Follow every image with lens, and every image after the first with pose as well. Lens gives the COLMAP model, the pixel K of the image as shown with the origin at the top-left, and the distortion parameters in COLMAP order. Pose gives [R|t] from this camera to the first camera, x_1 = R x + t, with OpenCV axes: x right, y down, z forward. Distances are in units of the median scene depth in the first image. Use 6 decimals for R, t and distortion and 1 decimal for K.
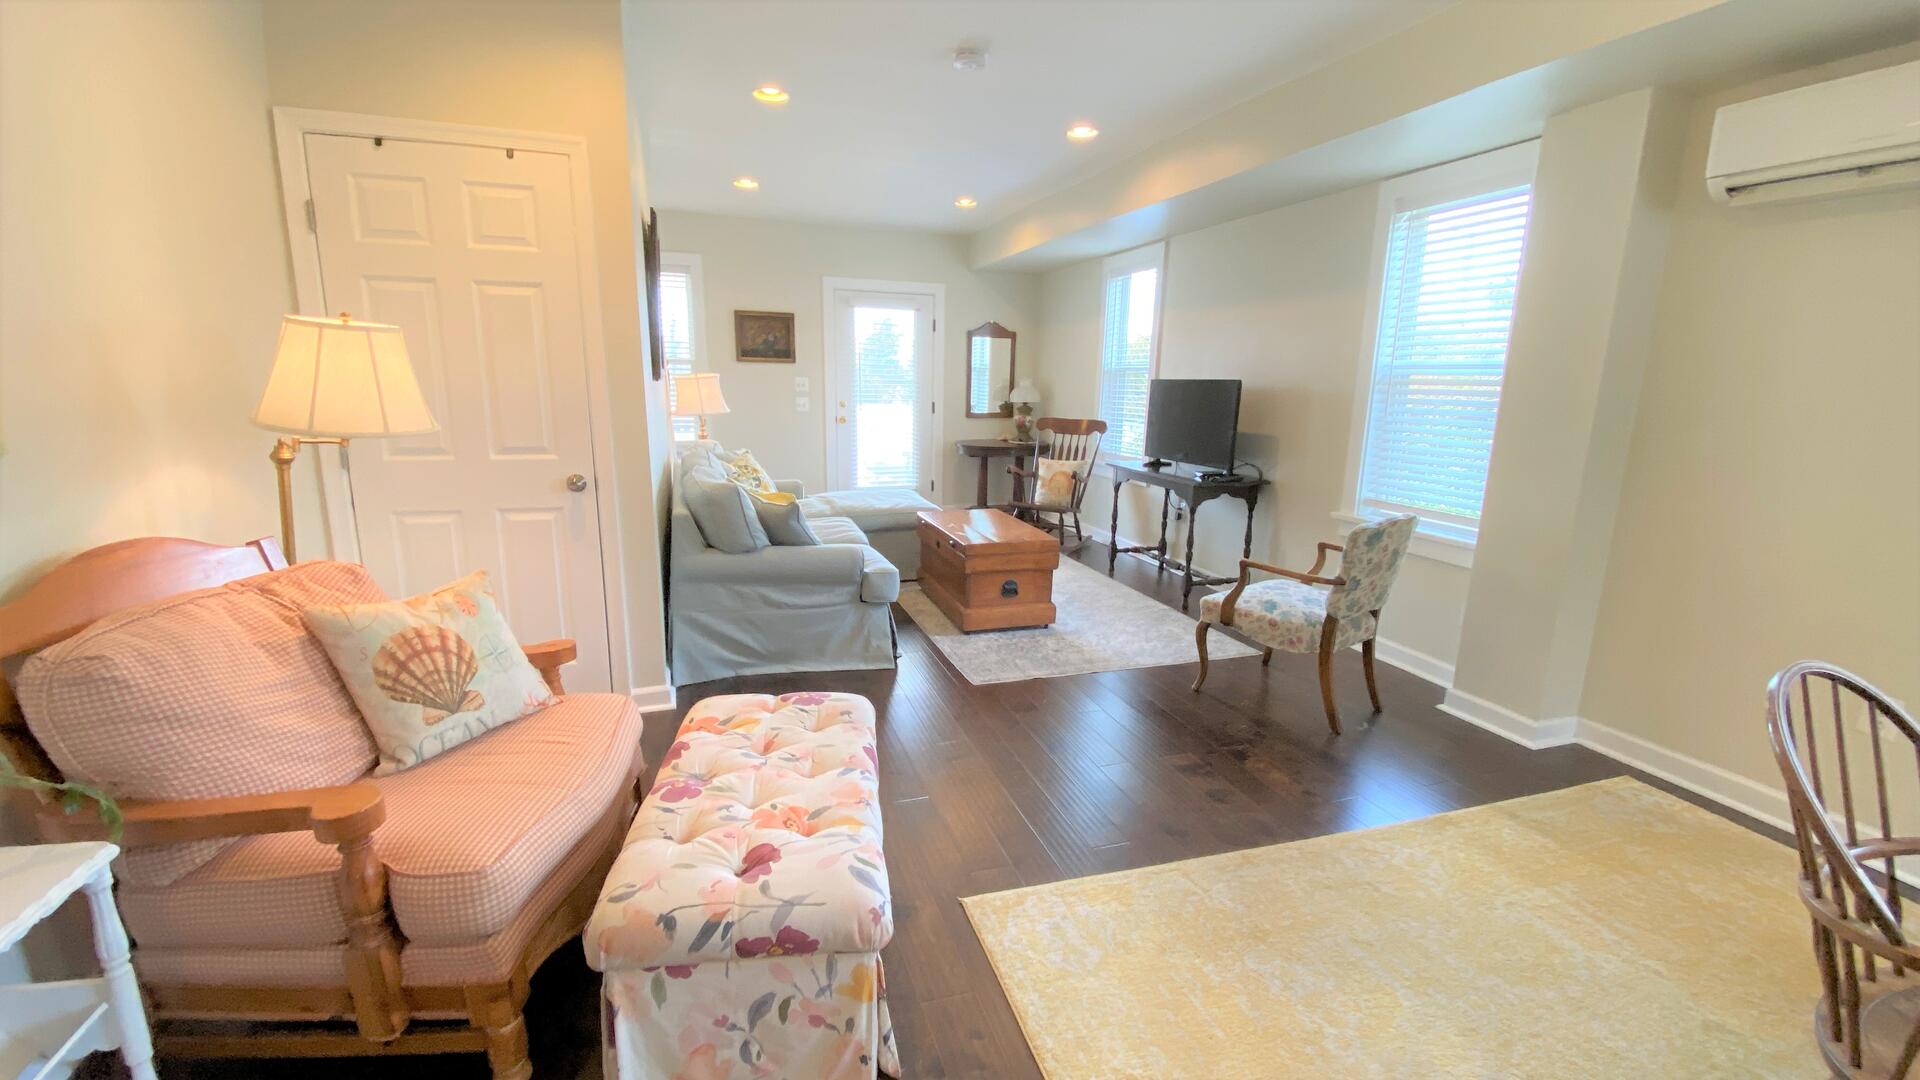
lens RADIAL K [[777.8, 0, 962.5], [0, 777.8, 543.8], [0, 0, 1]] dist [0.020425, -0.017683]
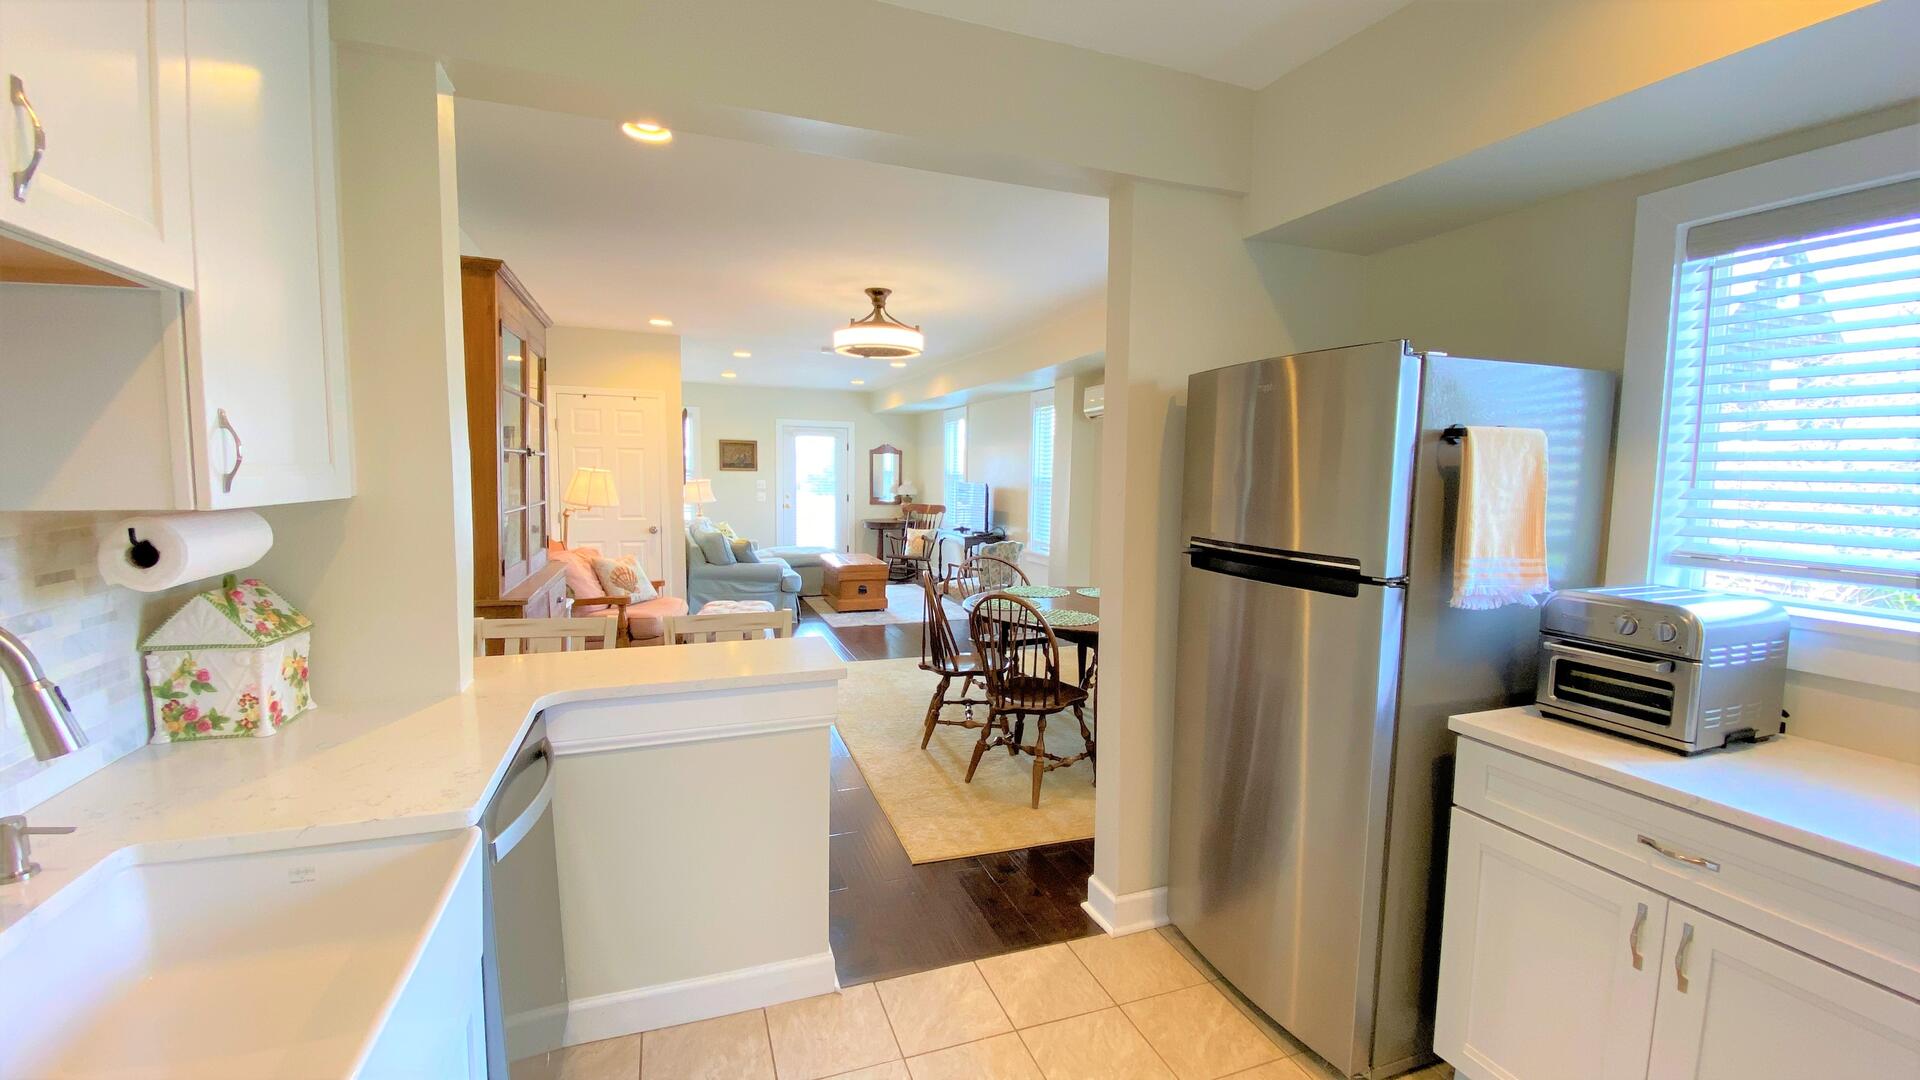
lens RADIAL K [[779.4, 0, 963.4], [0, 779.4, 536.4], [0, 0, 1]] dist [0.065791, -0.050576]
pose [[0.999416, -0.007581, 0.033316, 0.226955], [0.011723, 0.991965, -0.125965, 0.159231], [-0.032093, 0.126282, 0.991475, -0.869816]]
